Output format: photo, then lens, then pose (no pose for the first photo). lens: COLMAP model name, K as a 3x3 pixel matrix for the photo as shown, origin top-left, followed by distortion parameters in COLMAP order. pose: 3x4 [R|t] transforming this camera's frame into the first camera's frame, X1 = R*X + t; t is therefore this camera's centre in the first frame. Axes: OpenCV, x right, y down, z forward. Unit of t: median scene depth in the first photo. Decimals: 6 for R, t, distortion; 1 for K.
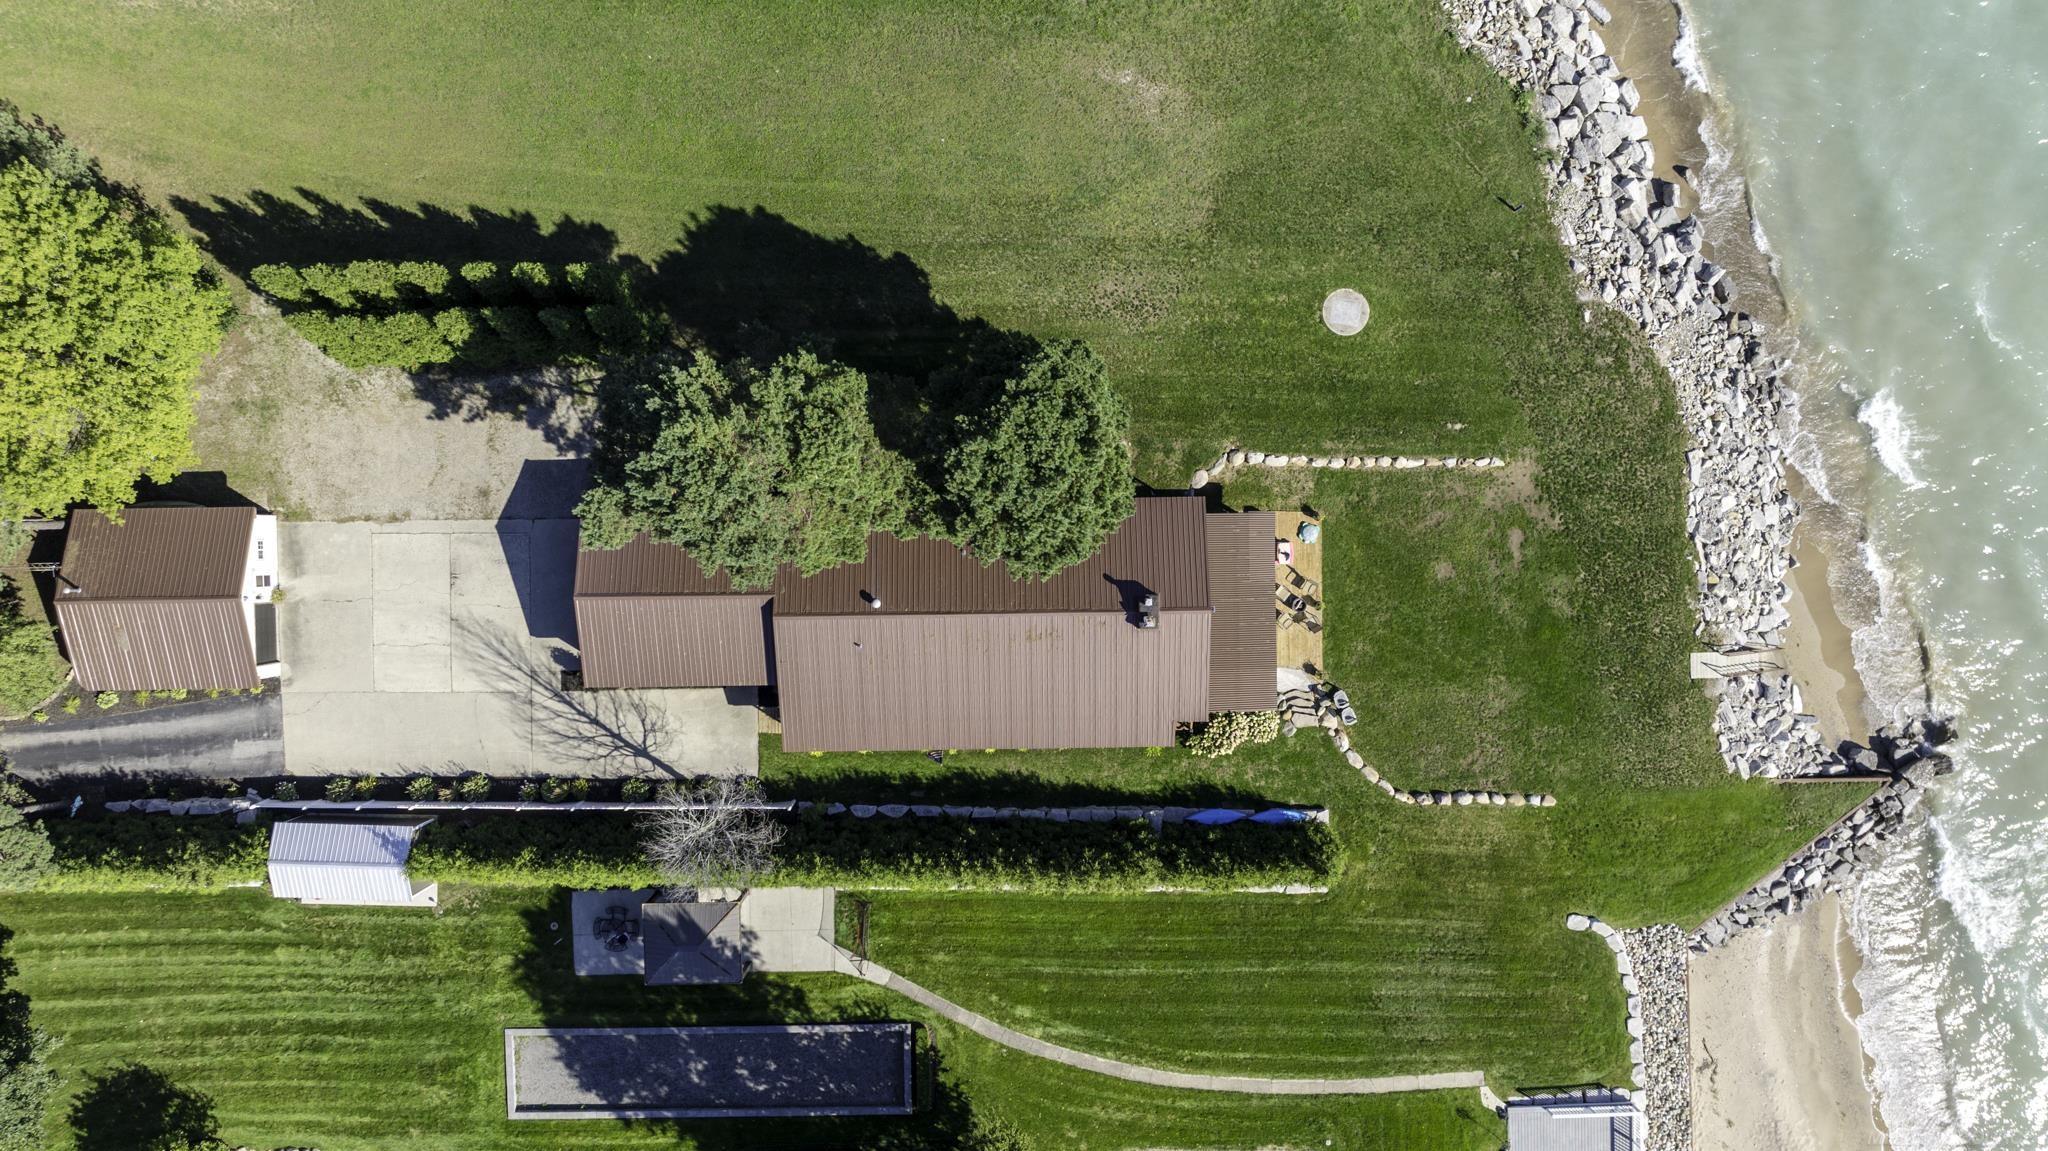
lens RADIAL K [[1440.0, 0, 1022.6], [0, 1440.0, 572.9], [0, 0, 1]] dist [-0.017323, -0.006889]
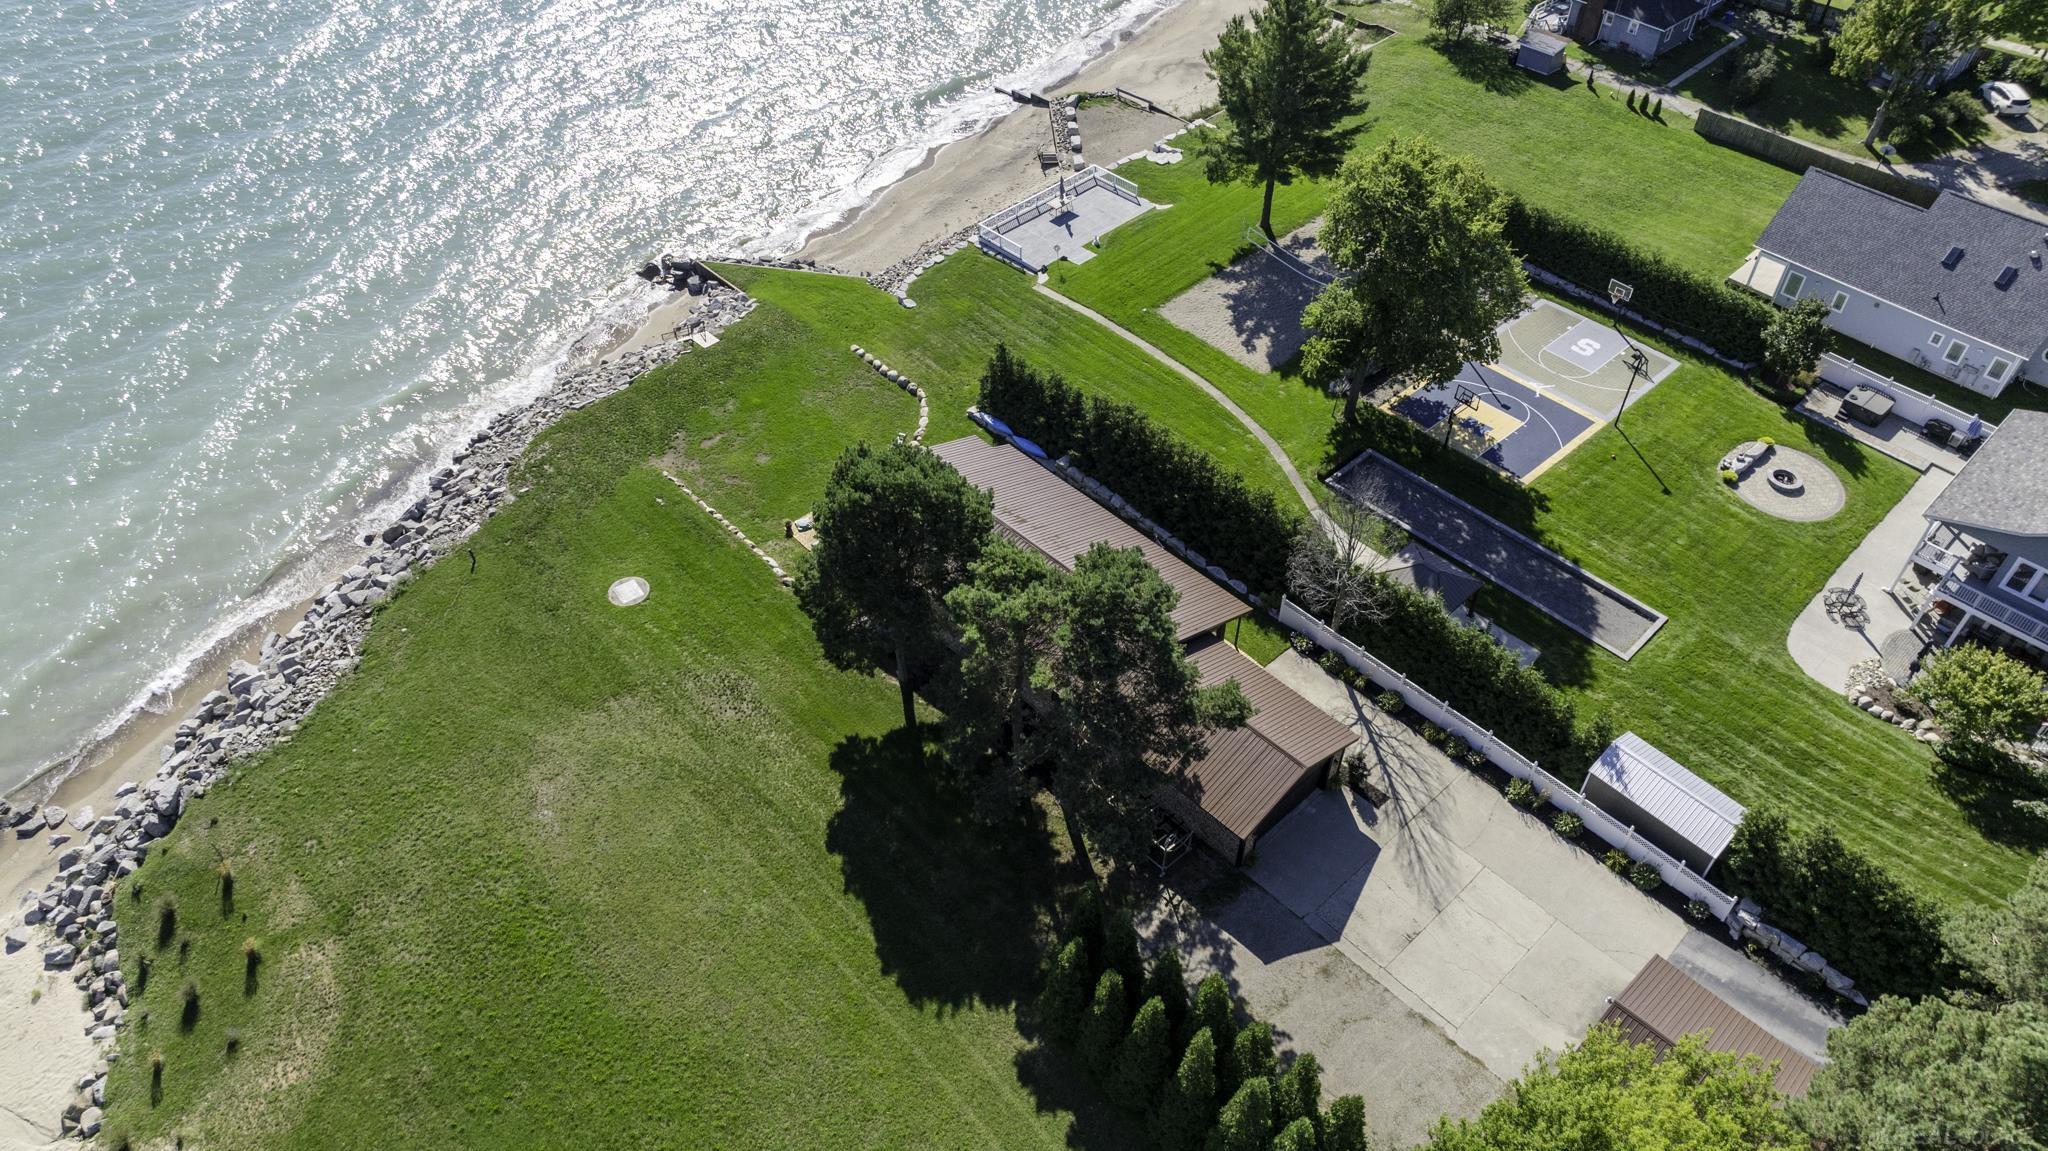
lens RADIAL K [[1440.0, 0, 1022.6], [0, 1440.0, 572.9], [0, 0, 1]] dist [-0.017323, -0.006889]
pose [[-0.683027, -0.516661, 0.516271, -0.569969], [0.730328, -0.492534, 0.473319, -0.486857], [0.009735, 0.700337, 0.713746, 0.180900]]
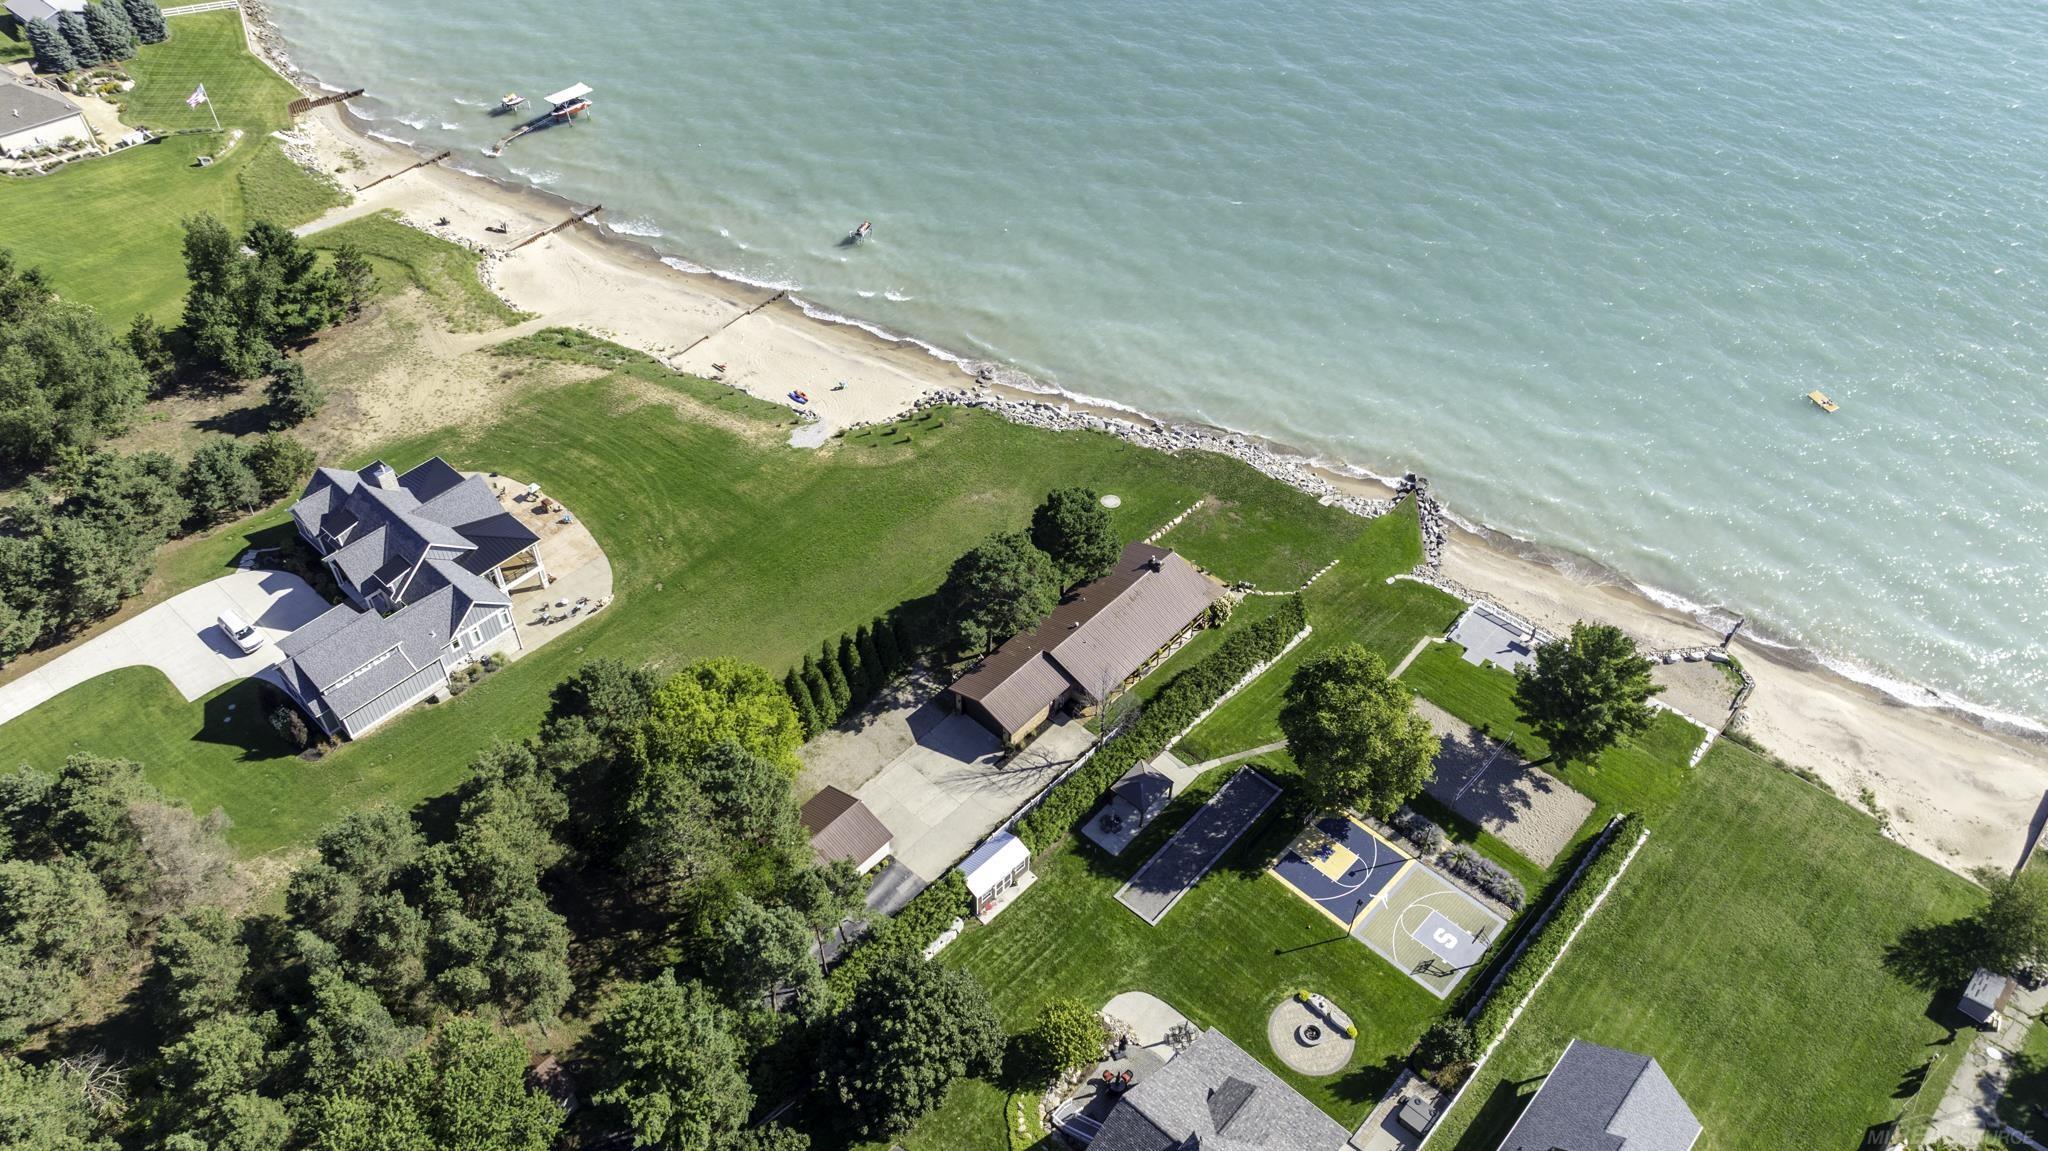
lens RADIAL K [[1440.0, 0, 1022.6], [0, 1440.0, 572.9], [0, 0, 1]] dist [-0.017323, -0.006889]
pose [[0.679567, -0.505640, 0.531523, -1.189101], [0.733613, 0.467274, -0.493424, 0.933174], [0.001128, 0.725247, 0.688488, -0.539361]]
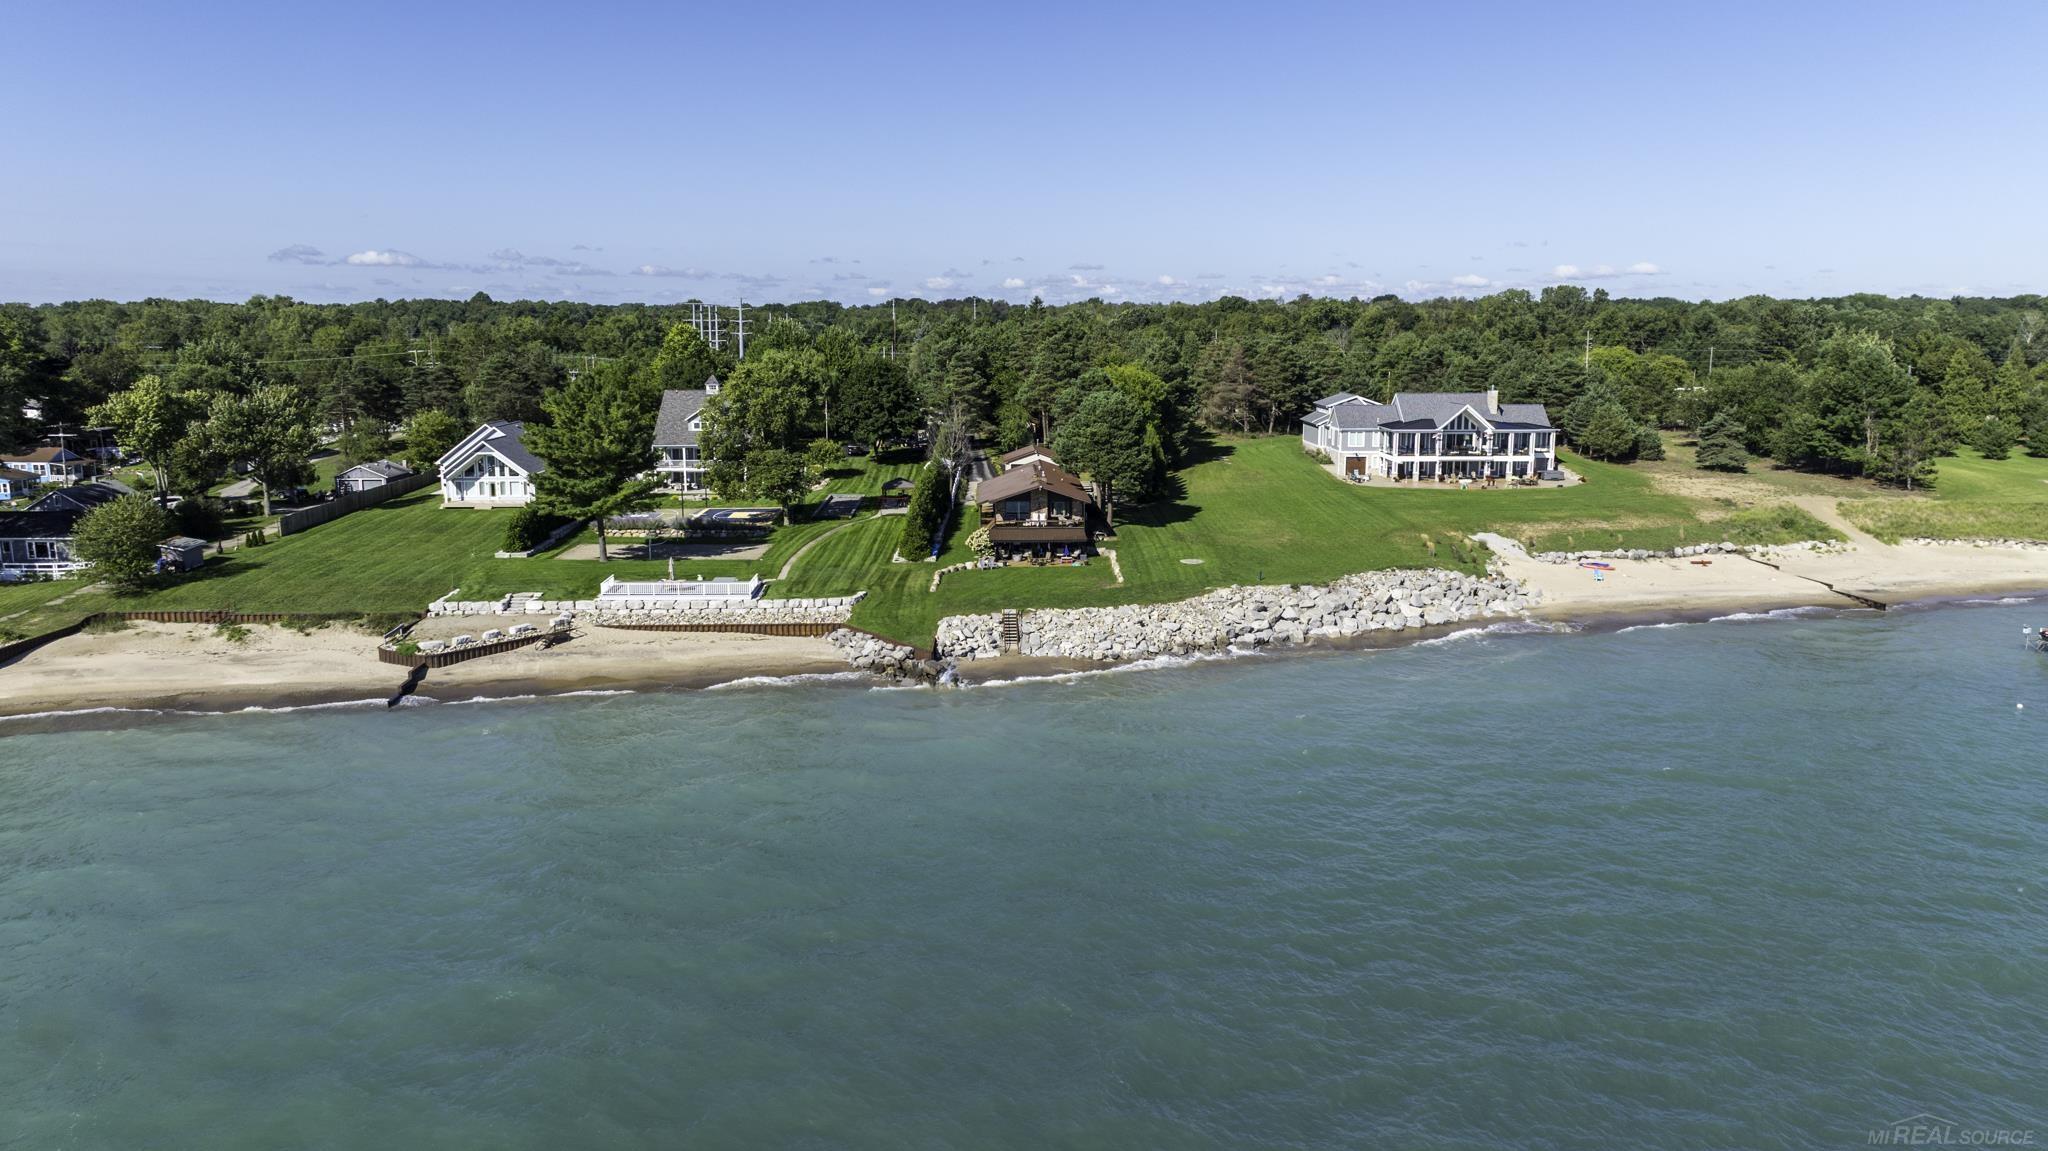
lens RADIAL K [[1440.0, 0, 1022.6], [0, 1440.0, 572.9], [0, 0, 1]] dist [-0.017323, -0.006889]
pose [[0.009608, 0.176432, -0.984266, 2.152528], [-0.999651, -0.022534, -0.013798, 0.075156], [-0.024614, 0.984055, 0.176154, 0.679493]]
